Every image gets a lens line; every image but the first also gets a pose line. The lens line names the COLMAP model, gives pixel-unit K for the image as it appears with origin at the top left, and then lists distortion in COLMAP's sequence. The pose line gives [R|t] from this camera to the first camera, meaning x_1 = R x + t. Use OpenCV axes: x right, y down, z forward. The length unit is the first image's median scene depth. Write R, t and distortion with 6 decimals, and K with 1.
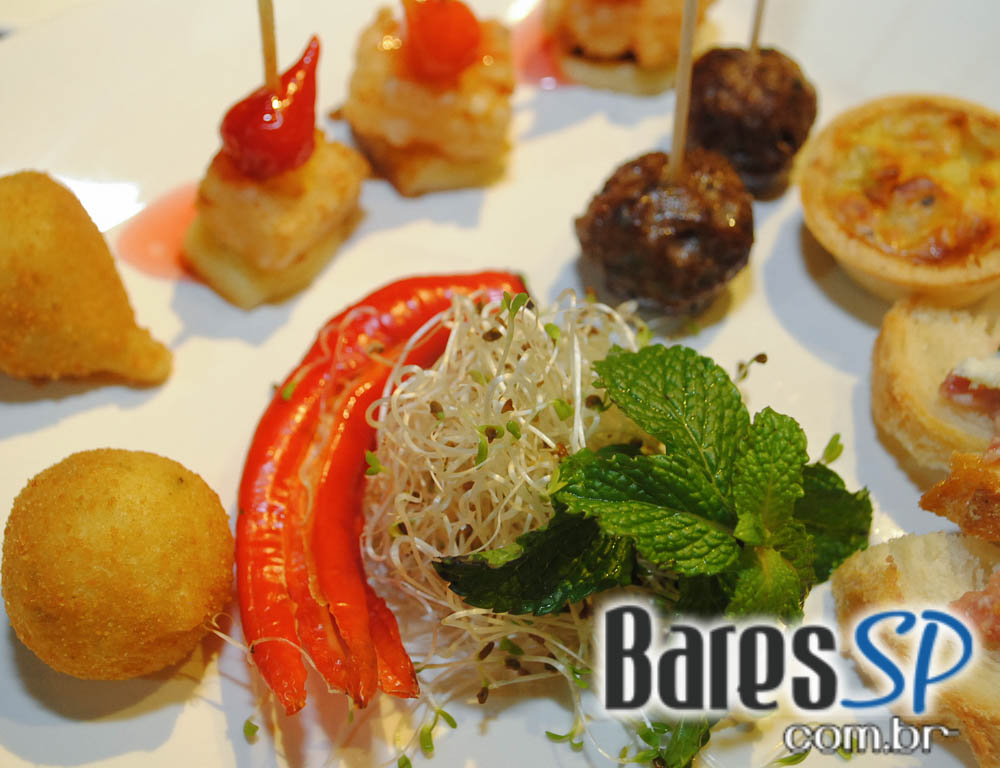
lens RADIAL K [[1517.6, 0, 500.0], [0, 1517.6, 384.0], [0, 0, 1]] dist [-0.019229, -0.011520]
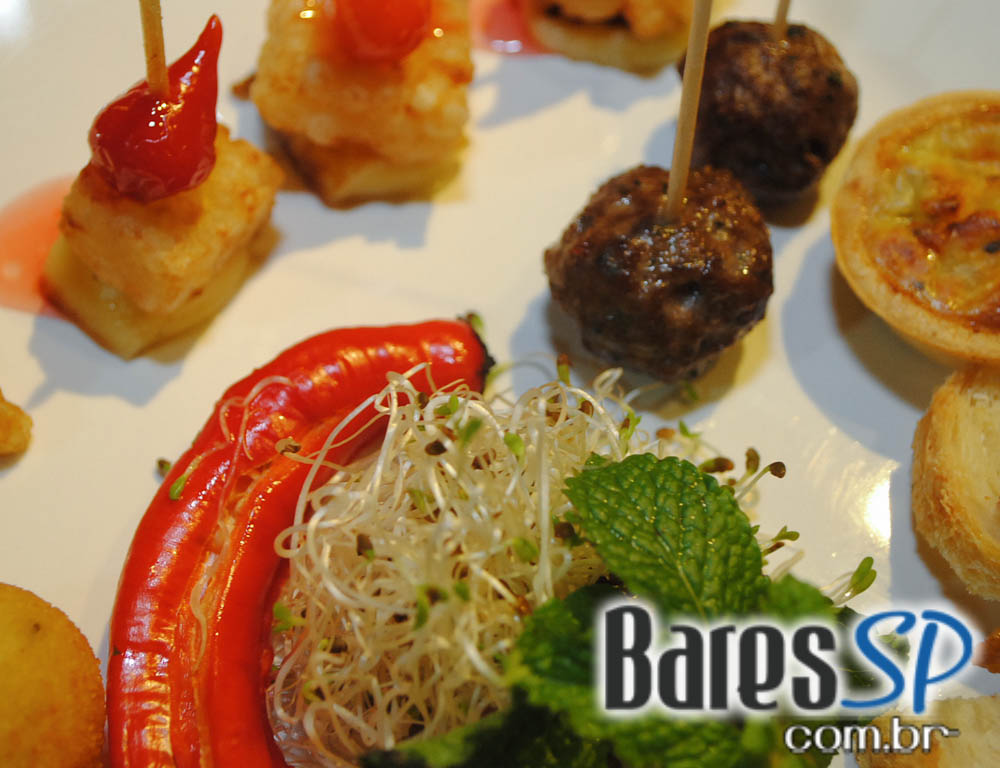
lens RADIAL K [[1791.0, 0, 500.0], [0, 1791.0, 384.0], [0, 0, 1]] dist [0.000460, -0.059554]
pose [[0.999407, 0.017939, 0.029408, -0.000664], [-0.020541, 0.995664, 0.090732, -0.144319], [-0.027652, -0.091282, 0.995441, 0.080860]]
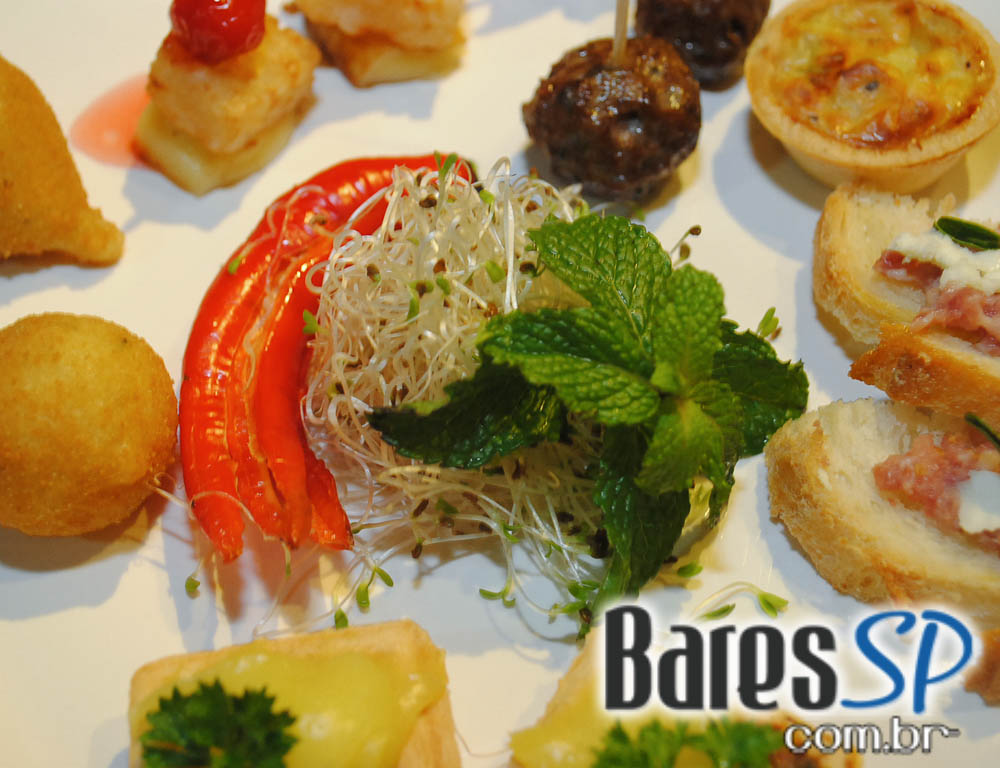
lens RADIAL K [[1659.1, 0, 500.0], [0, 1659.1, 384.0], [0, 0, 1]] dist [0.008562, -0.160729]
pose [[0.999927, 0.005453, -0.010805, 0.054123], [-0.005409, 0.999977, 0.004056, 0.083228], [0.010827, -0.003998, 0.999933, -0.118536]]
